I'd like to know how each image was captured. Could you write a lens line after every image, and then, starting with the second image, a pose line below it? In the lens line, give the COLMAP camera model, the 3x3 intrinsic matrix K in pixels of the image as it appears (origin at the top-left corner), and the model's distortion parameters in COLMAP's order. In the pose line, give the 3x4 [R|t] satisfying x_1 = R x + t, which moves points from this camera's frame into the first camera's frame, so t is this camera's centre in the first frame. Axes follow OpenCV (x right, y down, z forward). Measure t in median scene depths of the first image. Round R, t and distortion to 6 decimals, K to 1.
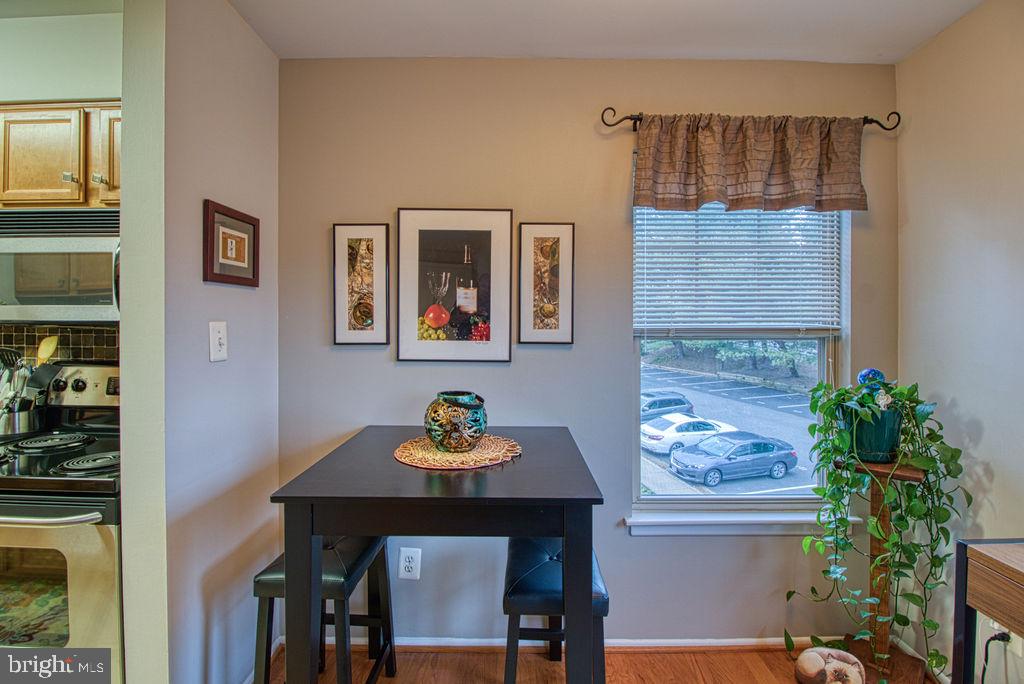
lens RADIAL K [[492.4, 0, 506.7], [0, 492.4, 326.0], [0, 0, 1]] dist [-0.002444, -0.011479]
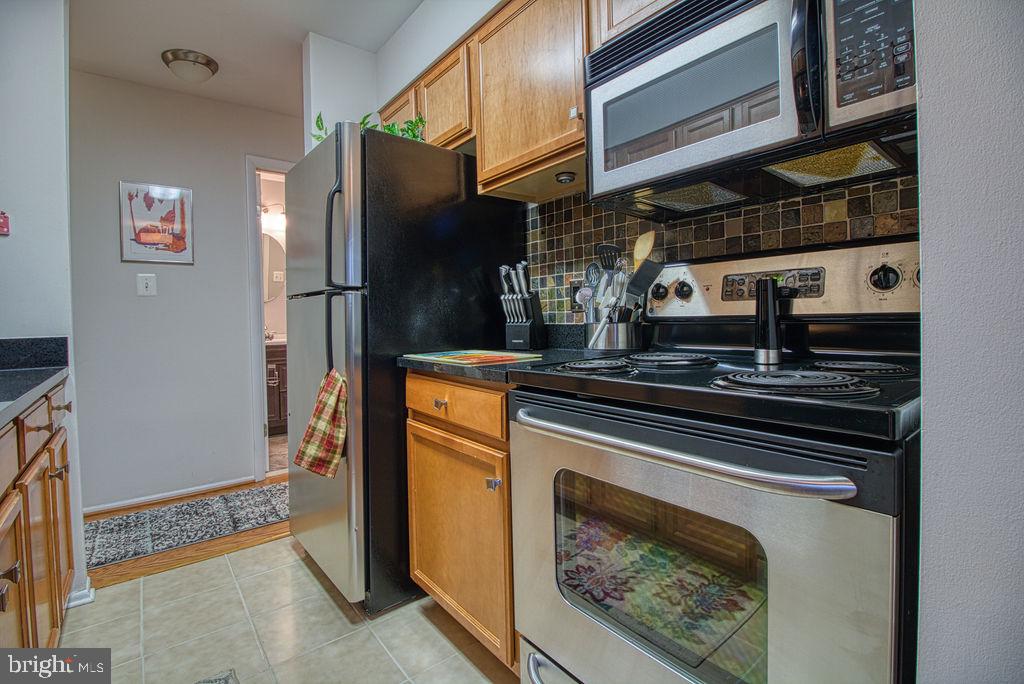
lens RADIAL K [[469.6, 0, 508.6], [0, 469.6, 327.1], [0, 0, 1]] dist [-0.008359, -0.001207]
pose [[0.638939, 0.004880, -0.769242, -0.490294], [0.012404, 0.999785, 0.016645, 0.159961], [0.769157, -0.020177, 0.638741, 0.333269]]
